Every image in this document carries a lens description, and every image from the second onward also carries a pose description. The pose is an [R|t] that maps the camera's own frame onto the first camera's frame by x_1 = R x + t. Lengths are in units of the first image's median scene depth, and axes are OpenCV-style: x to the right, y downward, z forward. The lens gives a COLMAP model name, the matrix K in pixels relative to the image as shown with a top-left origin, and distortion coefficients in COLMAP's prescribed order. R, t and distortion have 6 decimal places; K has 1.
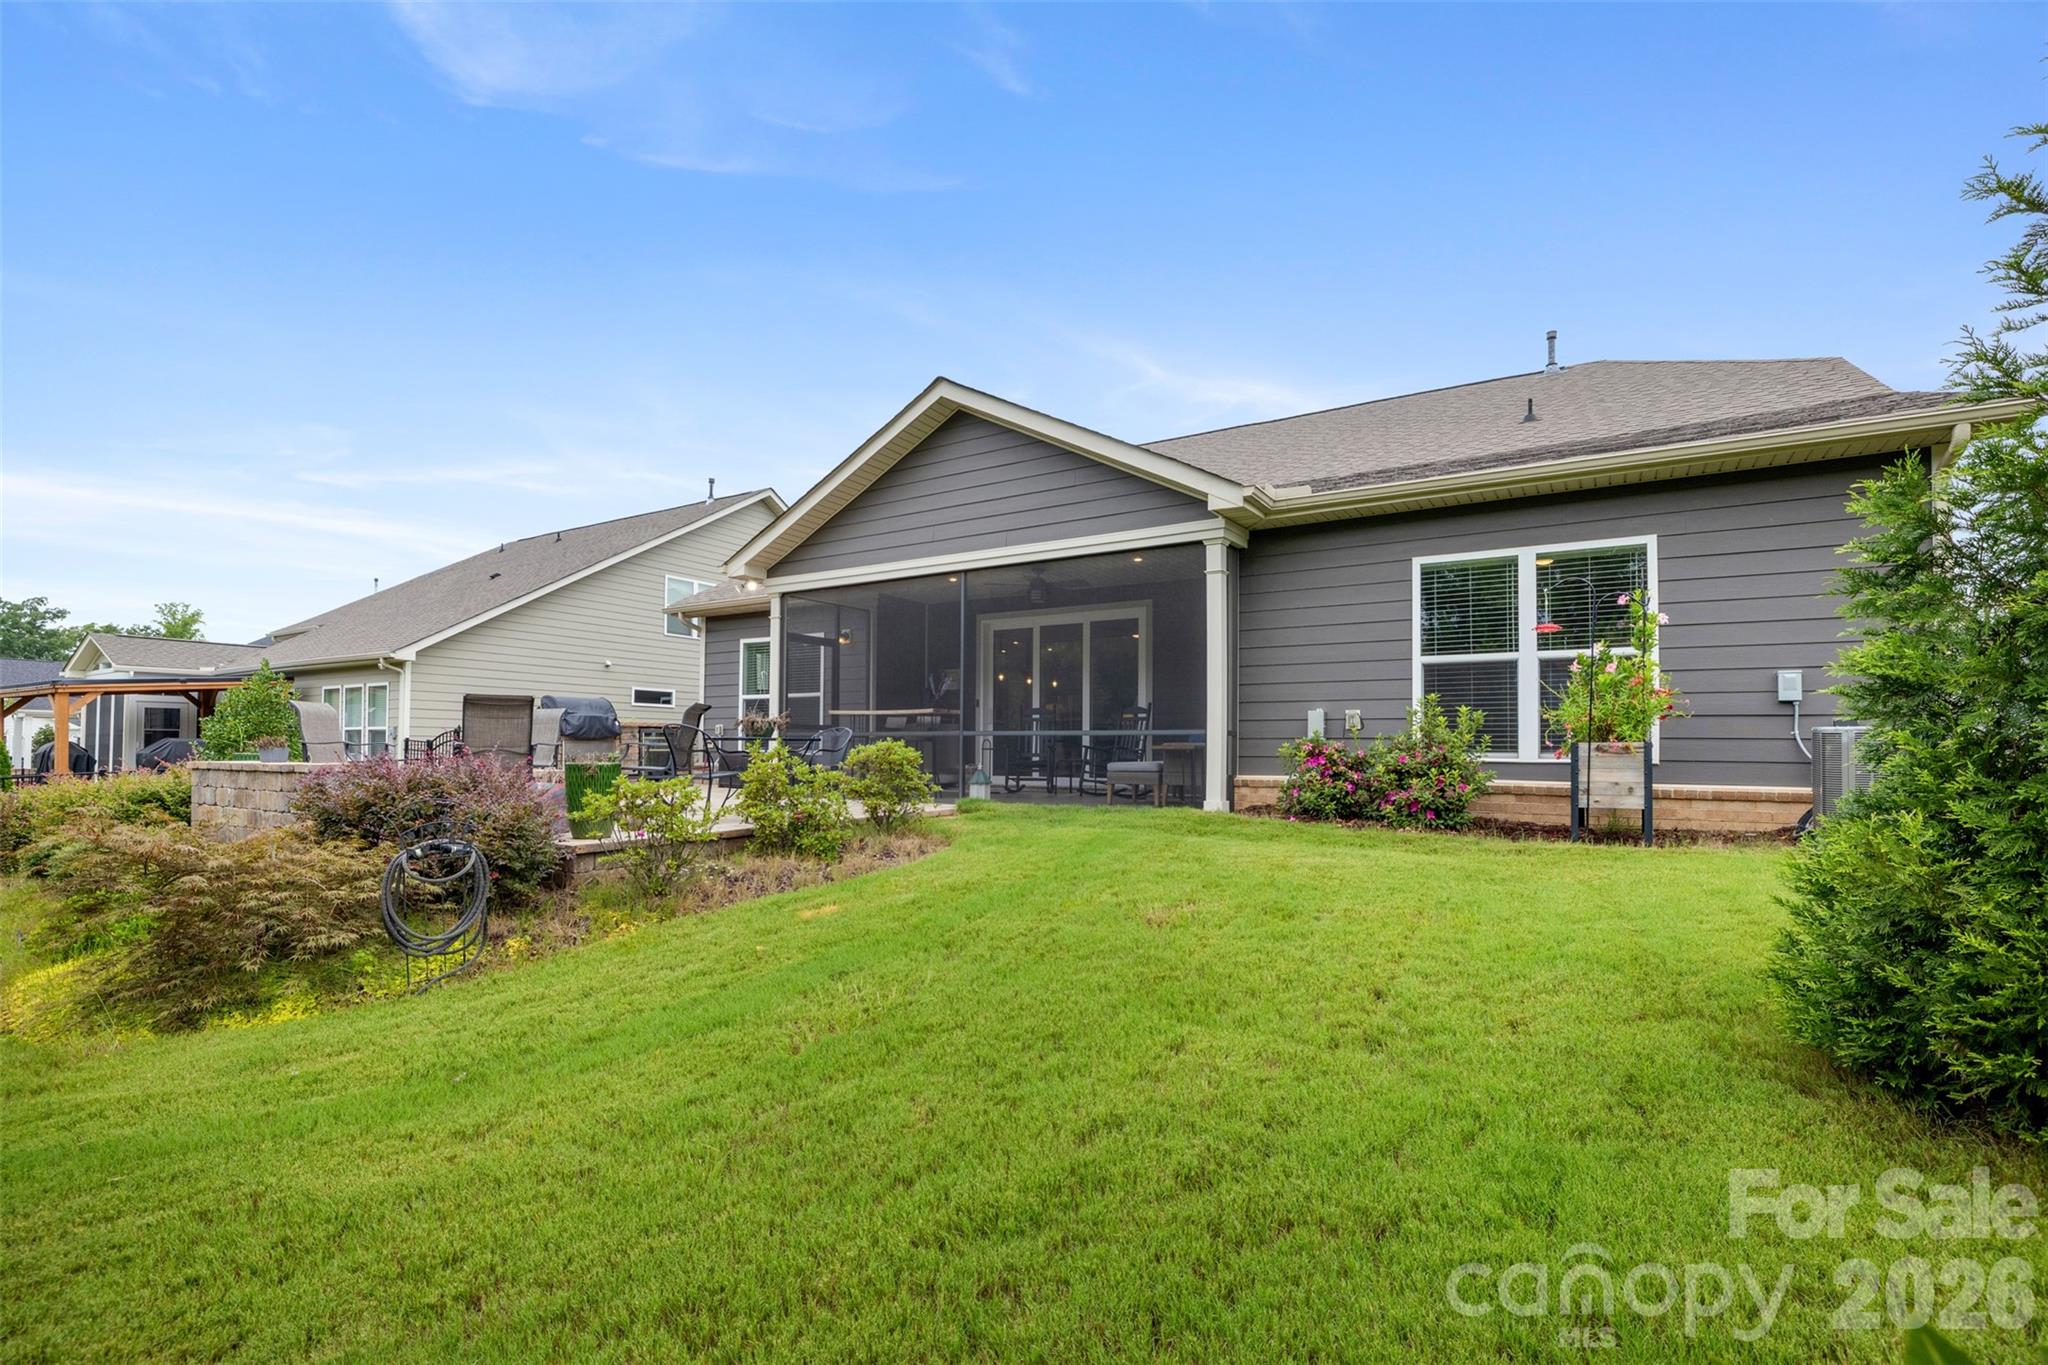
lens RADIAL K [[931.0, 0, 1009.9], [0, 931.0, 725.0], [0, 0, 1]] dist [-0.007487, -0.000830]
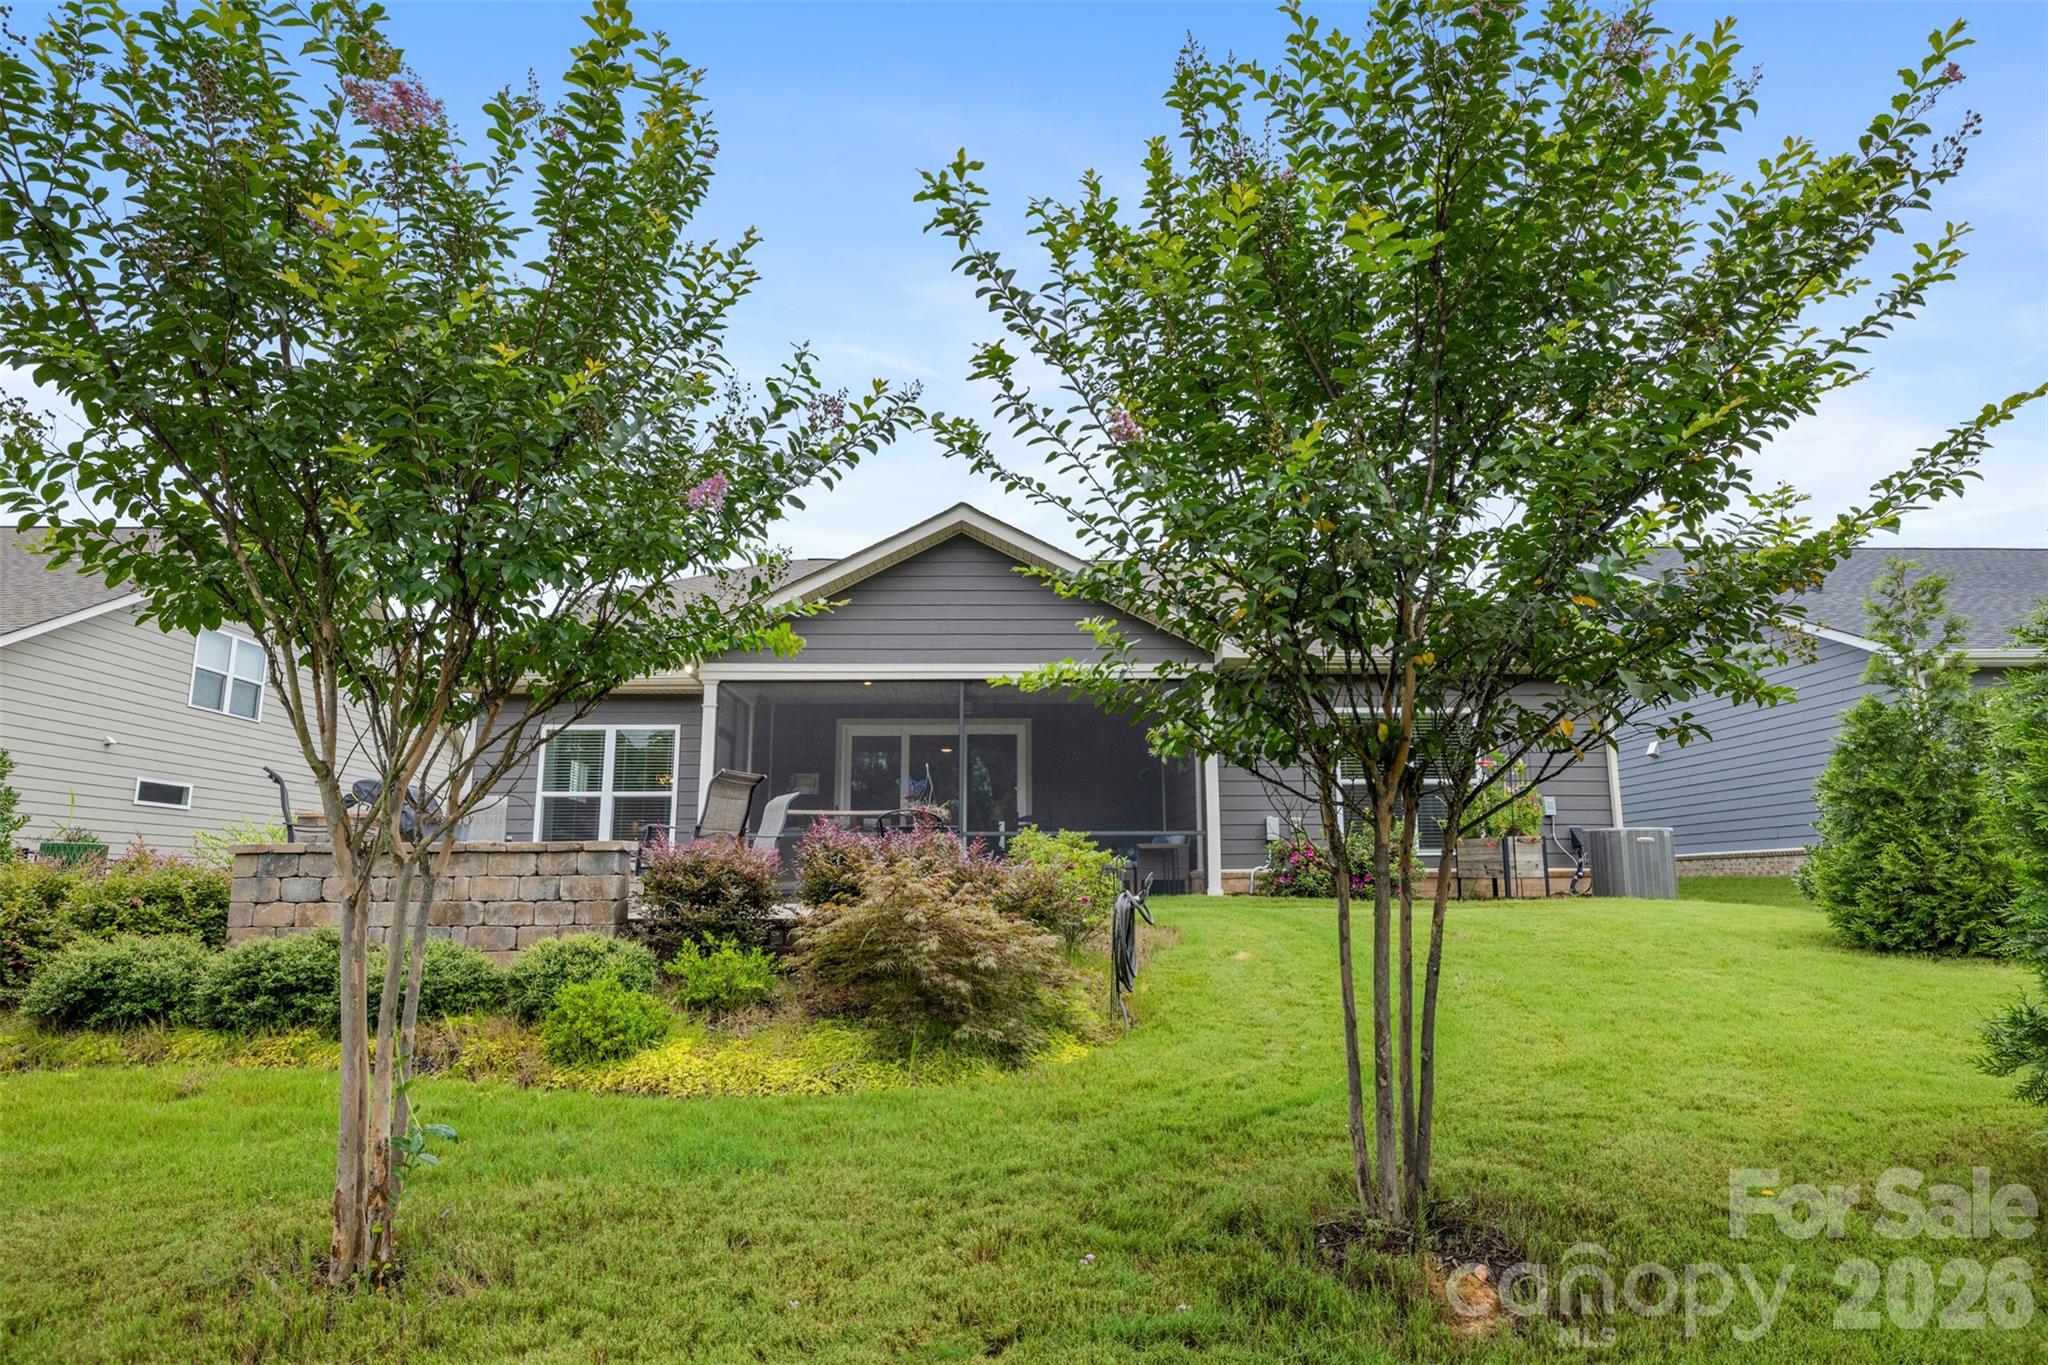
lens RADIAL K [[1049.0, 0, 1020.8], [0, 1049.0, 704.2], [0, 0, 1]] dist [0.001885, -0.001565]
pose [[0.824968, 0.087969, 0.558292, -0.493034], [-0.004181, 0.988735, -0.149615, 0.030455], [-0.565164, 0.121094, 0.816043, -0.009927]]
